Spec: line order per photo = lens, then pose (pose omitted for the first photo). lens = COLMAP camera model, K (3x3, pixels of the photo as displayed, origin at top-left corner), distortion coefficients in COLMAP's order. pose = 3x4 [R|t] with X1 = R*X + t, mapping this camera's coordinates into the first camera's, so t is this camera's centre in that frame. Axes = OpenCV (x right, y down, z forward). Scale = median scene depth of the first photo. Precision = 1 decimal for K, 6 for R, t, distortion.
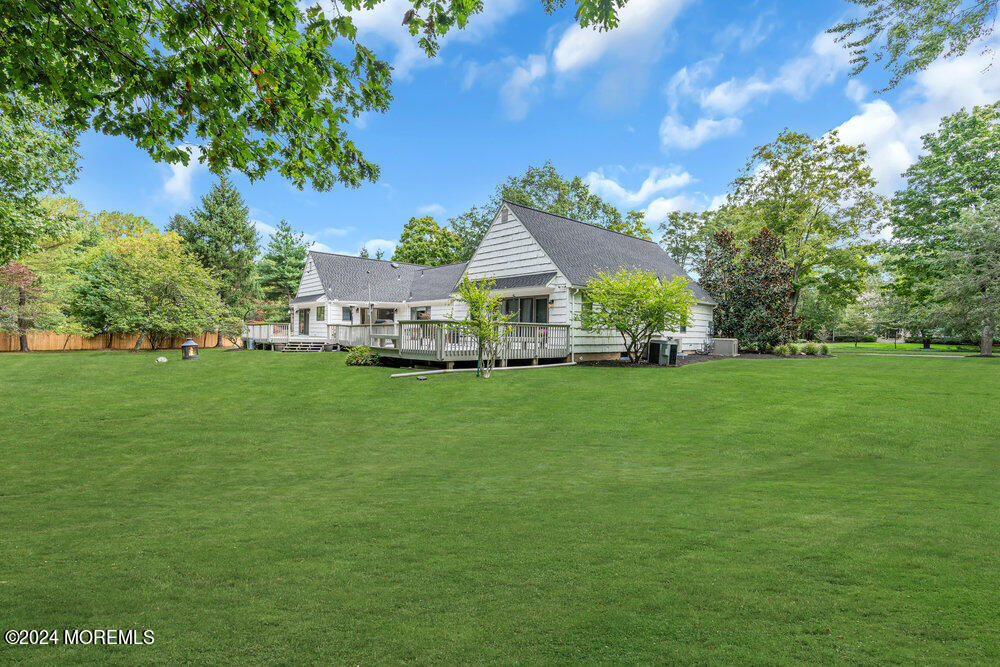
lens RADIAL K [[451.9, 0, 498.1], [0, 451.9, 328.6], [0, 0, 1]] dist [-0.010621, 0.000237]
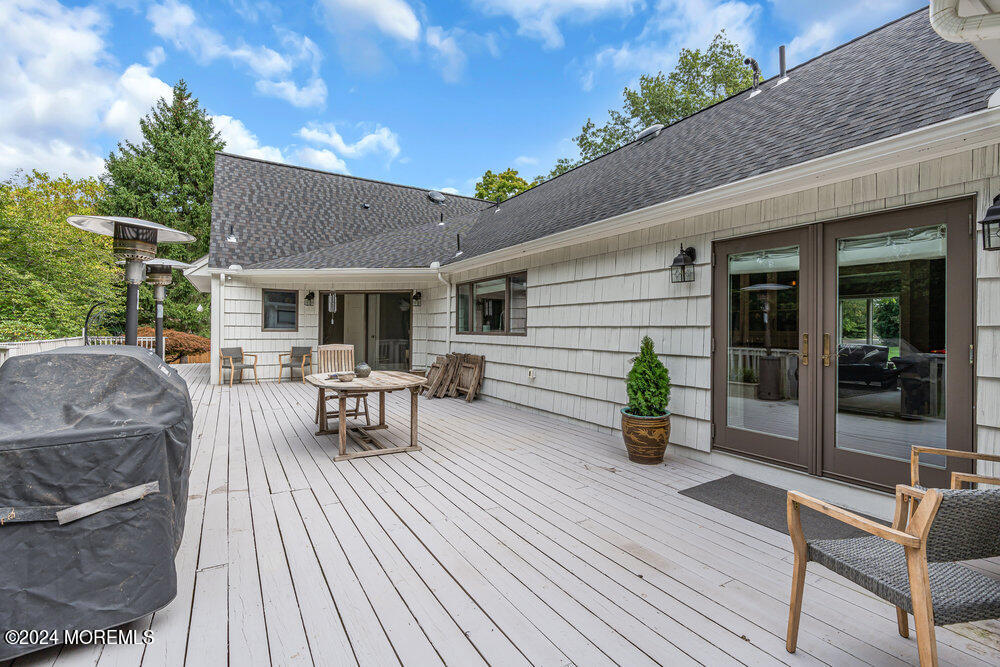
lens RADIAL K [[451.9, 0, 498.1], [0, 451.9, 328.6], [0, 0, 1]] dist [-0.010621, 0.000237]
pose [[0.983819, -0.005509, -0.179080, -0.142218], [0.004935, 0.999981, -0.003654, -0.020233], [0.179097, 0.002711, 0.983828, 0.890364]]
